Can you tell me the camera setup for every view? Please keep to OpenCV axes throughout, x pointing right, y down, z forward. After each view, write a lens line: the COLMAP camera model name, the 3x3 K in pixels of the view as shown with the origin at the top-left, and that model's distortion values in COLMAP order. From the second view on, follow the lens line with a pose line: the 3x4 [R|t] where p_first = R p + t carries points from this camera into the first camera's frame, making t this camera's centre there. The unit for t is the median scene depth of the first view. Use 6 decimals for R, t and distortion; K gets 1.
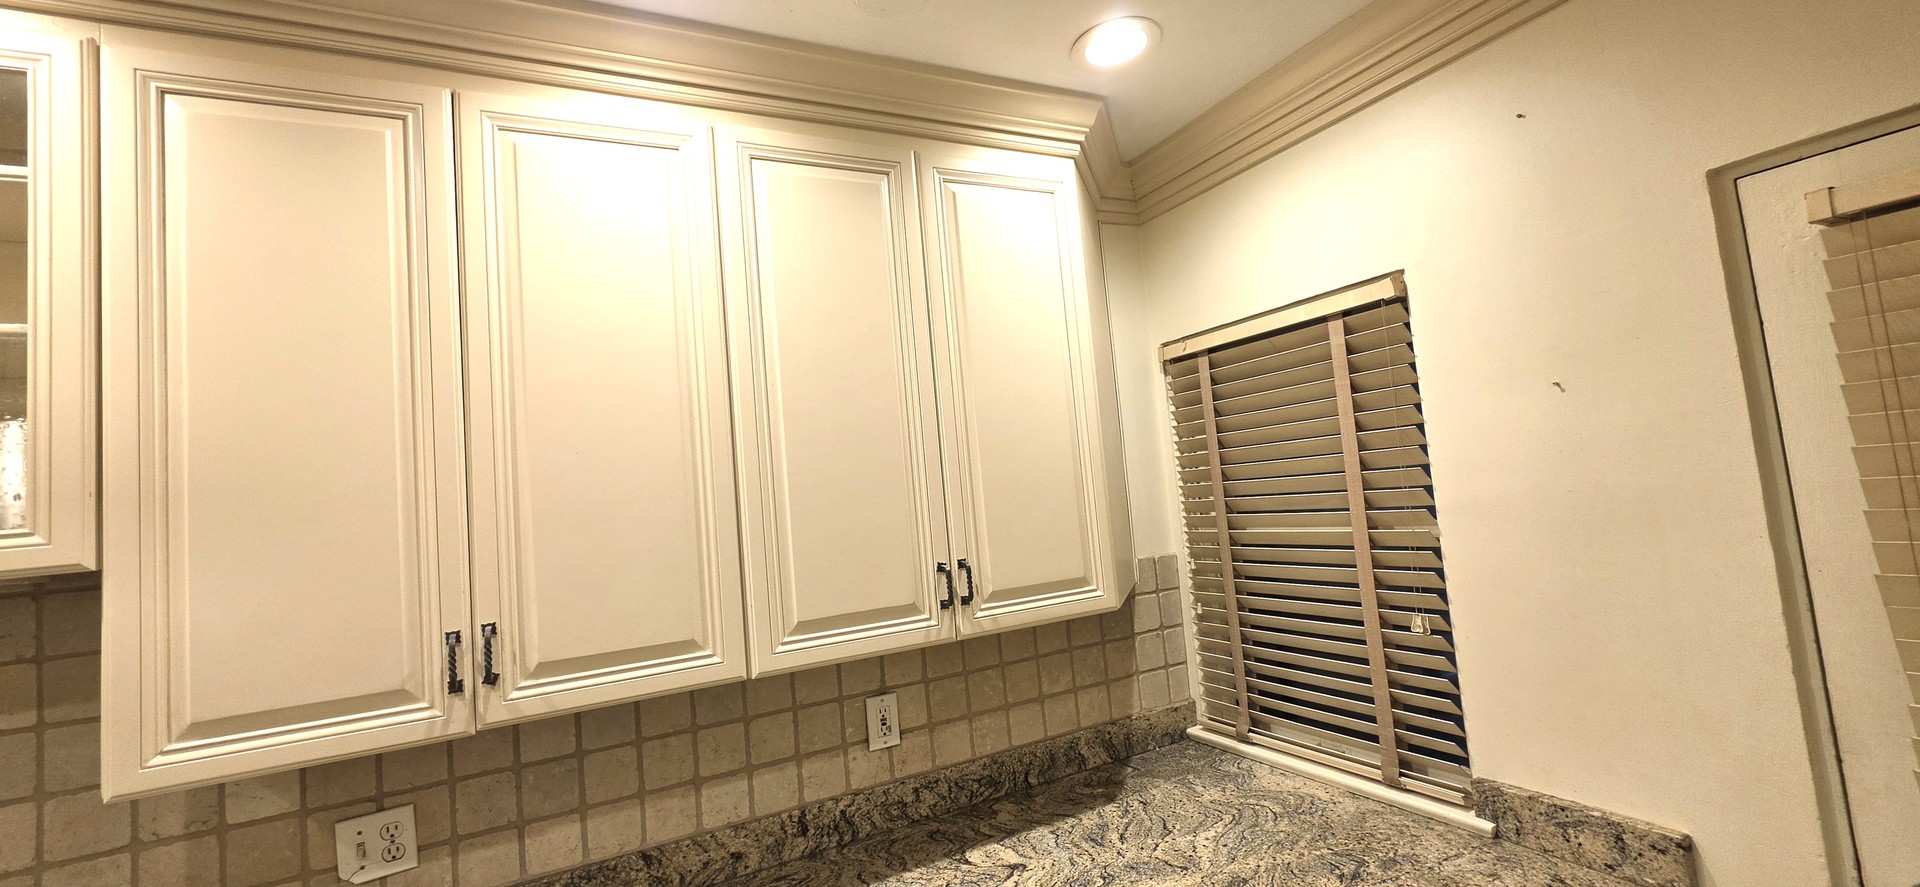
lens RADIAL K [[767.3, 0, 954.5], [0, 767.3, 431.5], [0, 0, 1]] dist [-0.001532, 0.000099]
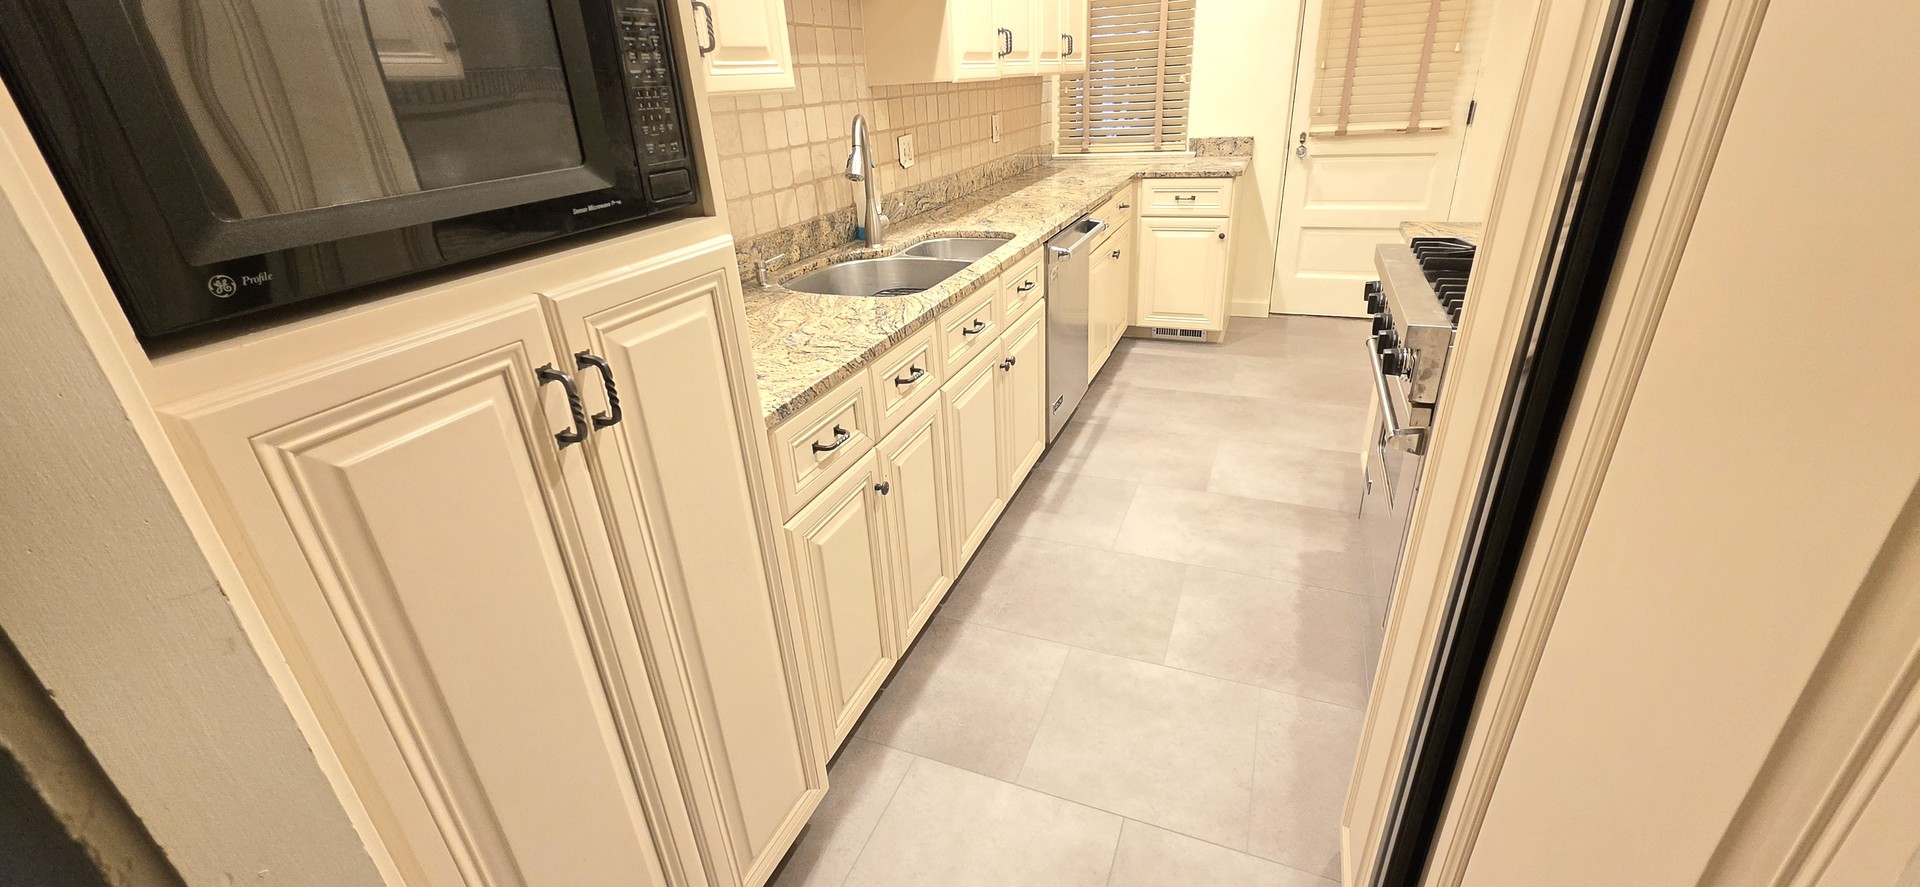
lens RADIAL K [[767.3, 0, 959.9], [0, 767.3, 425.6], [0, 0, 1]] dist [-0.001532, 0.000099]
pose [[0.760721, -0.223022, 0.609561, -1.701915], [-0.066433, 0.907433, 0.414913, 0.277773], [-0.645671, -0.356128, 0.675487, -0.634716]]
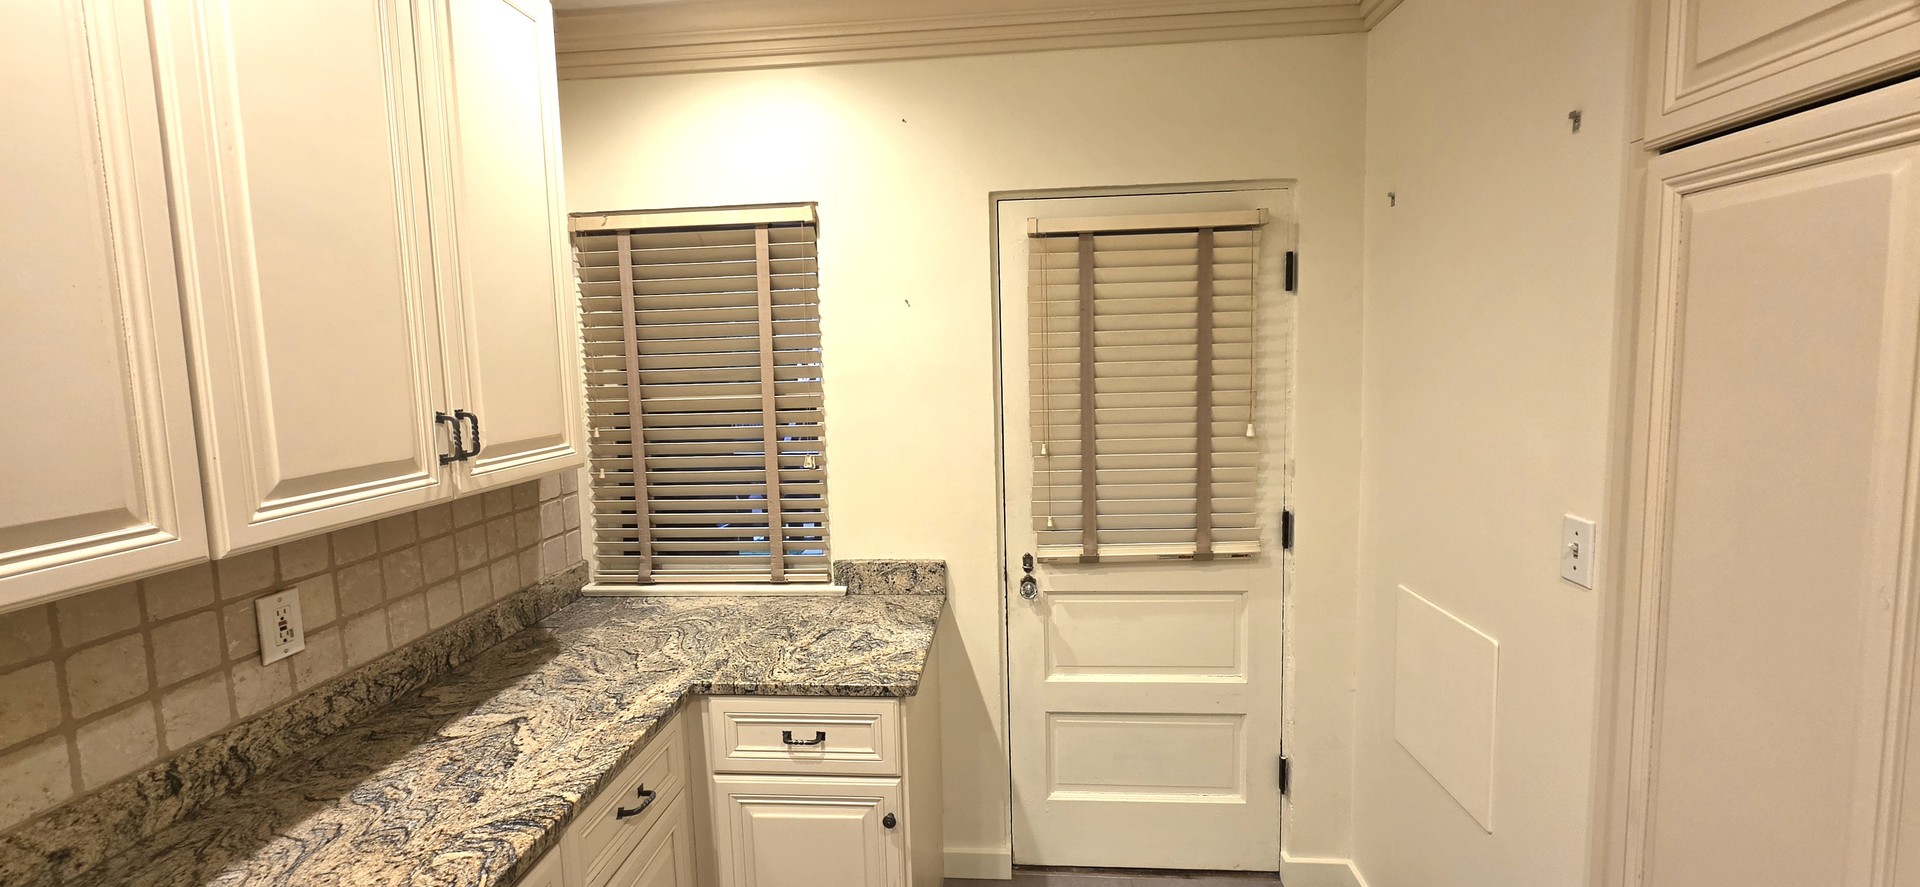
lens RADIAL K [[767.3, 0, 958.0], [0, 767.3, 430.5], [0, 0, 1]] dist [-0.001532, 0.000099]
pose [[0.525235, -0.005417, 0.850940, -0.423332], [-0.088524, 0.994206, 0.060970, 0.081235], [-0.846340, -0.107352, 0.521712, 0.044008]]
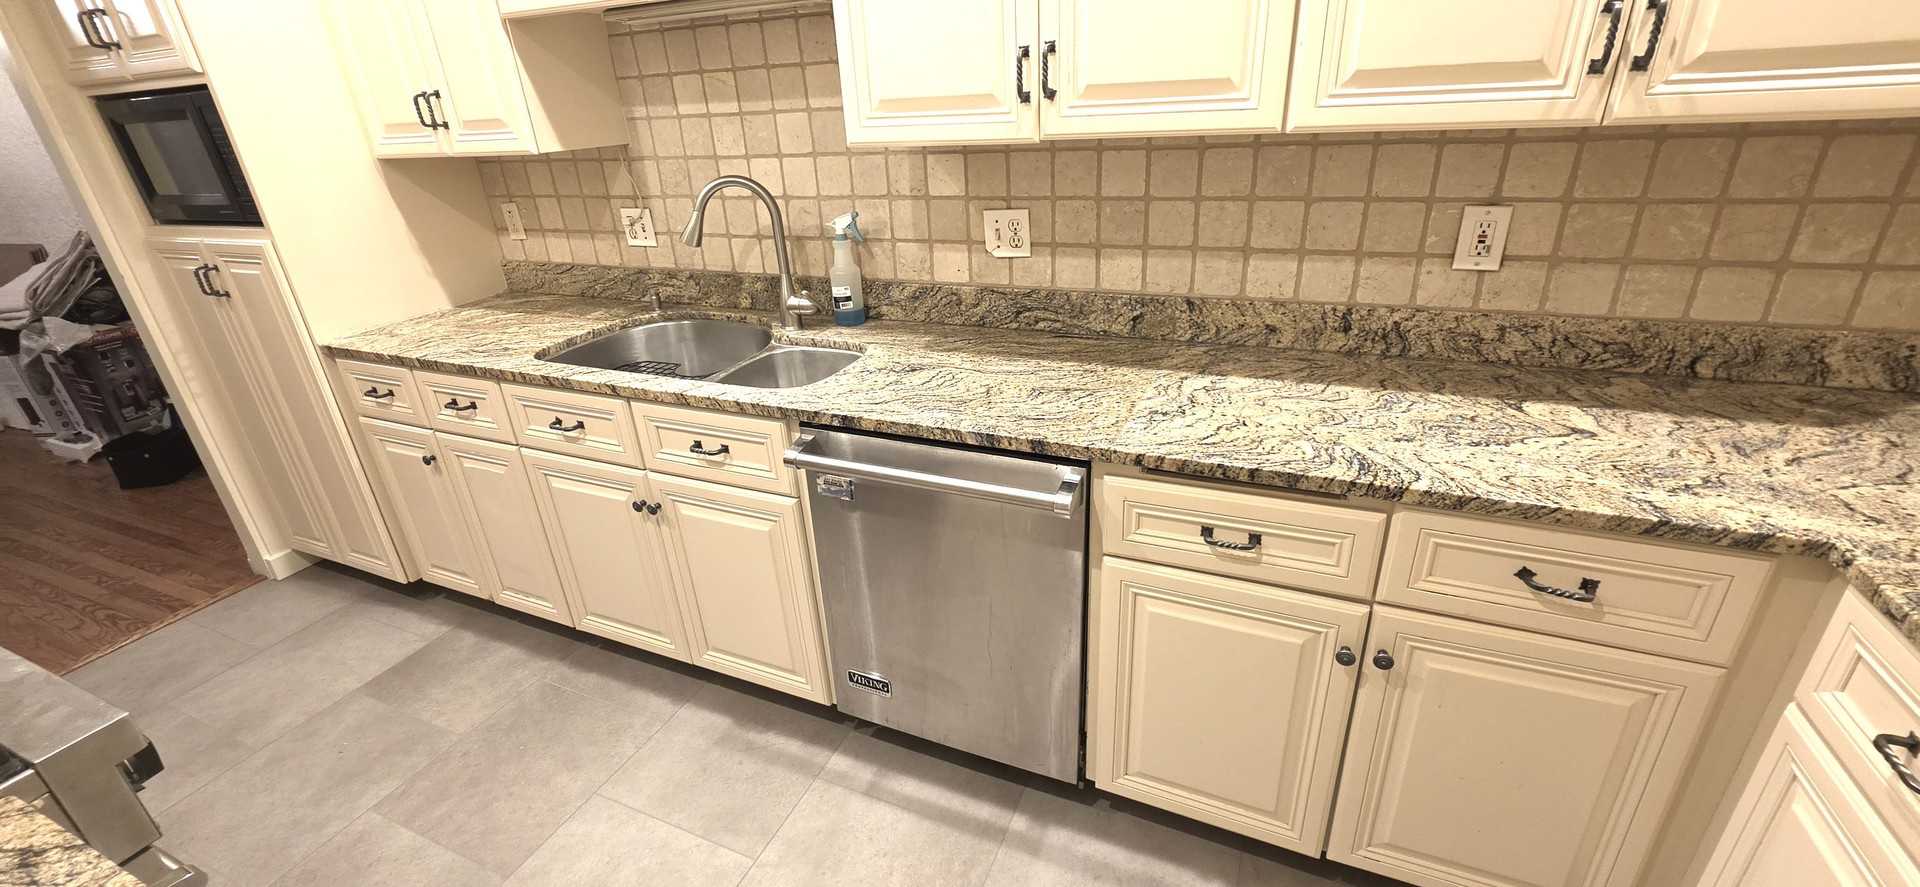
lens RADIAL K [[767.3, 0, 956.5], [0, 767.3, 428.0], [0, 0, 1]] dist [-0.001532, 0.000099]
pose [[0.636088, 0.362644, -0.681088, 0.193500], [0.055190, 0.859034, 0.508935, 0.114803], [0.769640, -0.361317, 0.526407, 0.077242]]
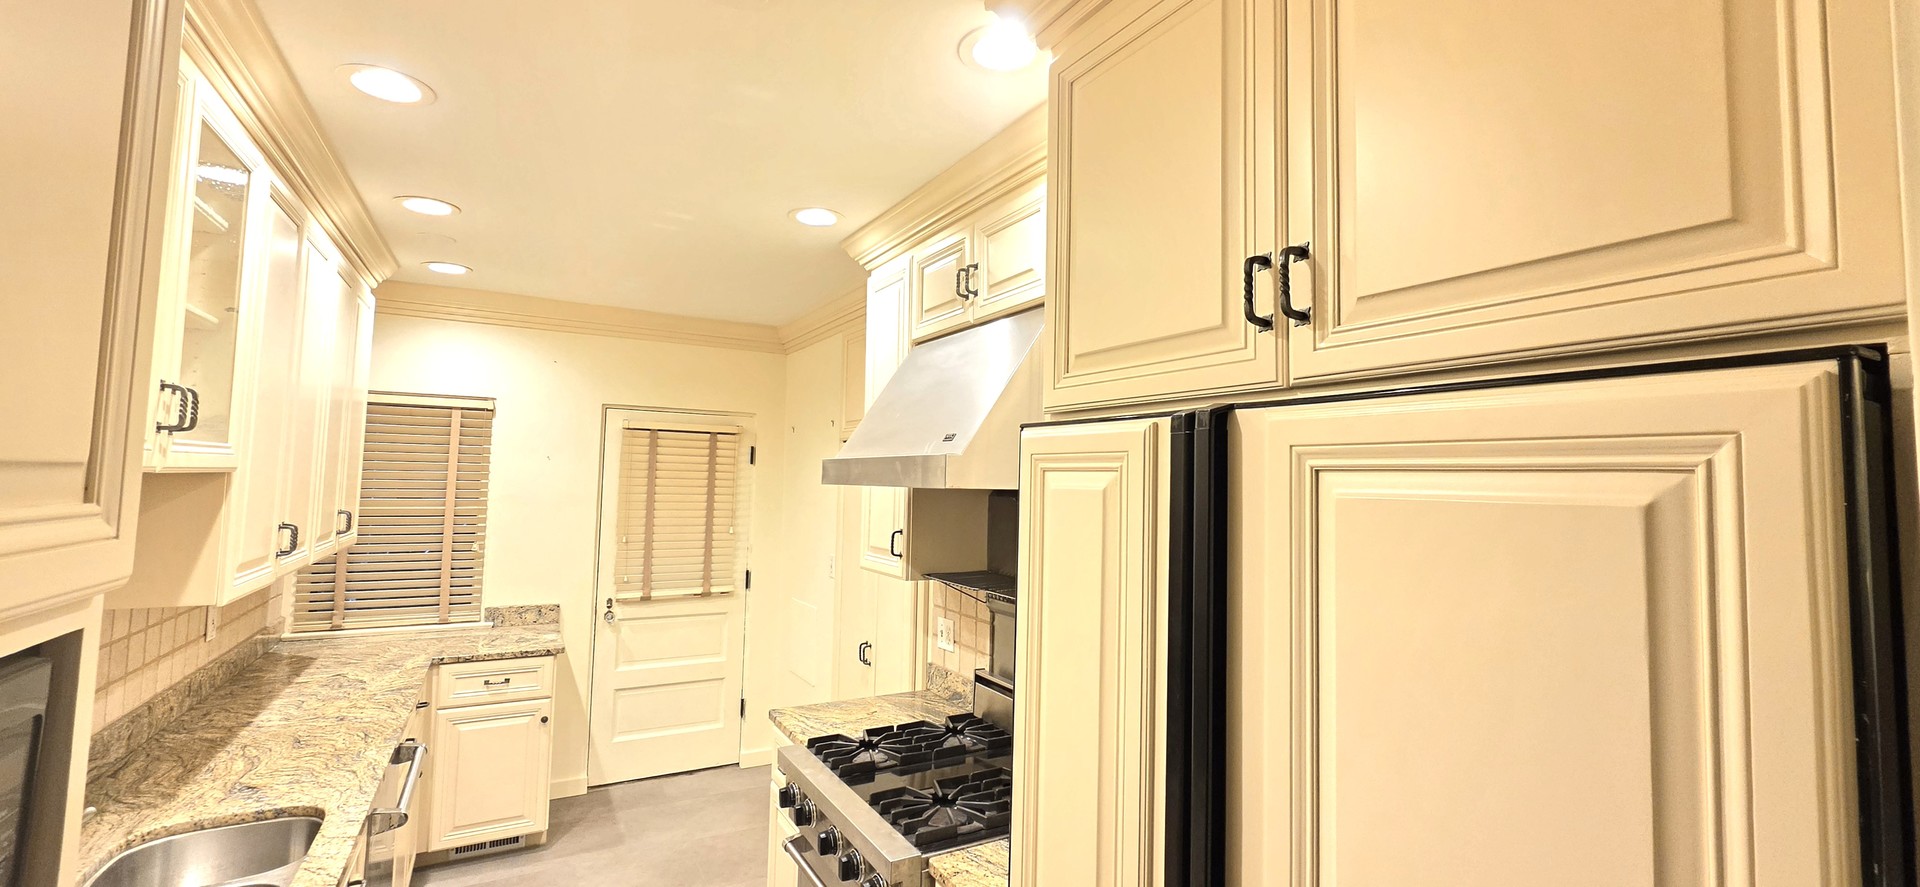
lens RADIAL K [[767.3, 0, 947.2], [0, 767.3, 432.3], [0, 0, 1]] dist [-0.001532, 0.000099]
pose [[-0.046391, 0.153607, 0.987042, -1.777560], [-0.097416, 0.982701, -0.157510, 0.128483], [-0.994162, -0.103460, -0.030625, -0.326102]]
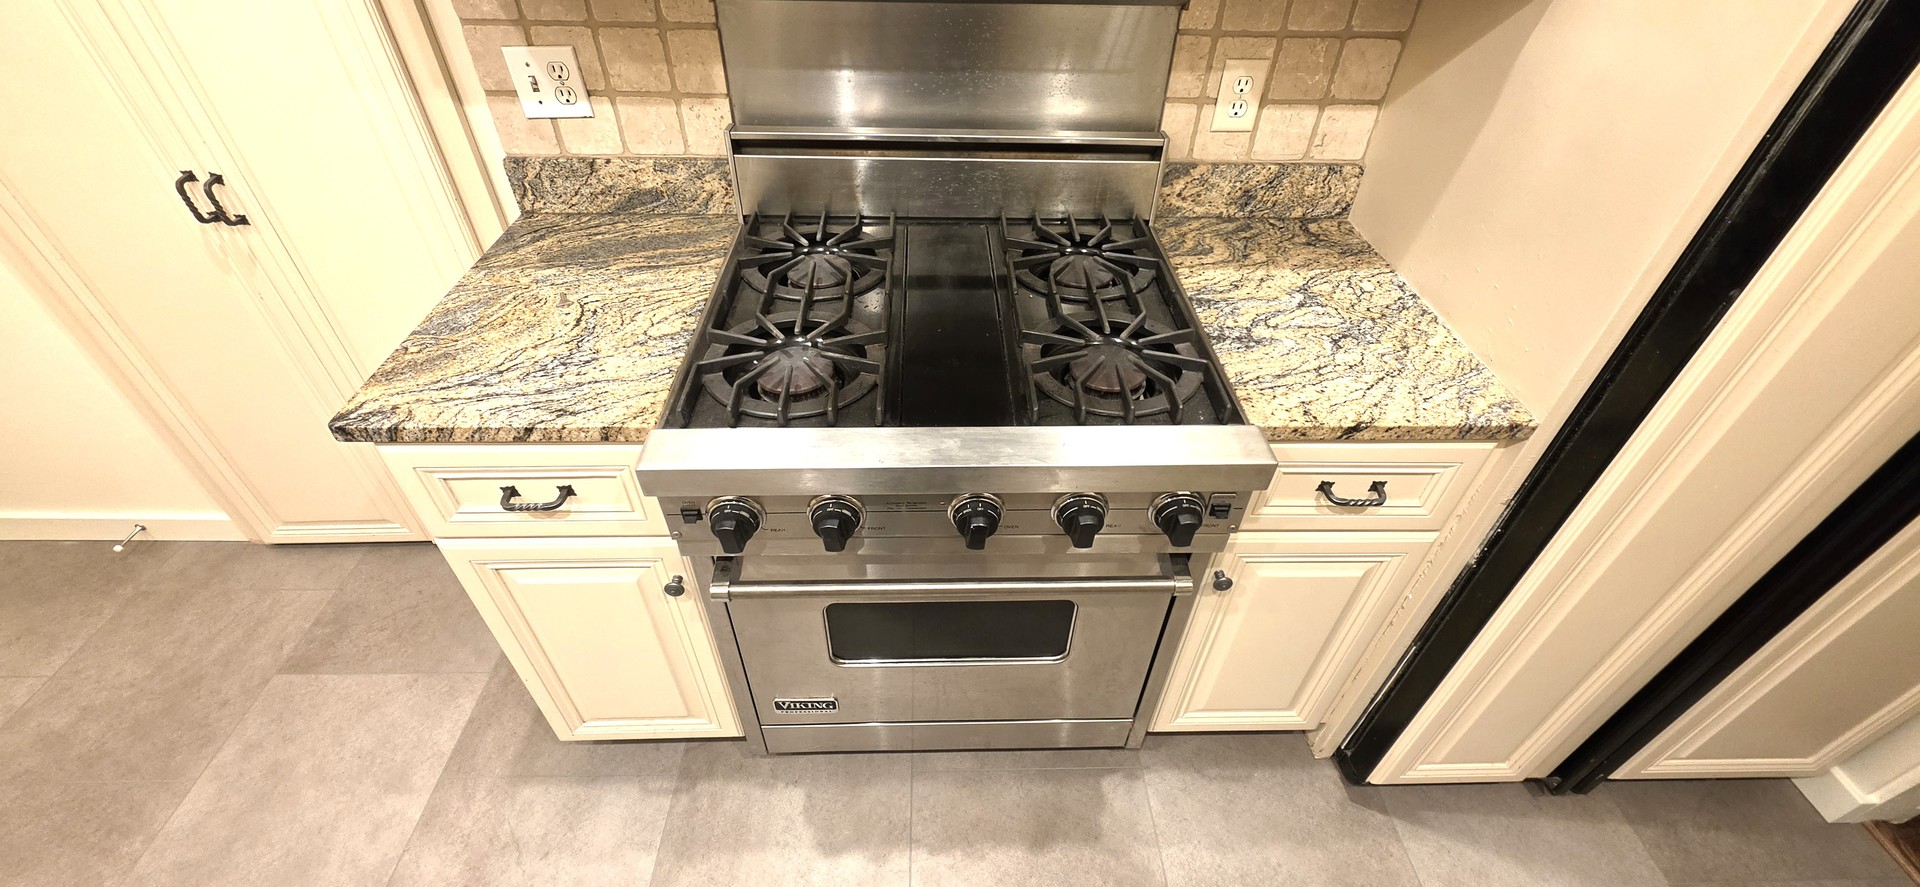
lens RADIAL K [[767.3, 0, 959.2], [0, 767.3, 431.6], [0, 0, 1]] dist [-0.001532, 0.000099]
pose [[-0.903243, -0.221773, 0.367380, -0.779362], [0.024997, 0.827462, 0.560965, 0.168064], [-0.428400, 0.515871, -0.741856, 0.146689]]
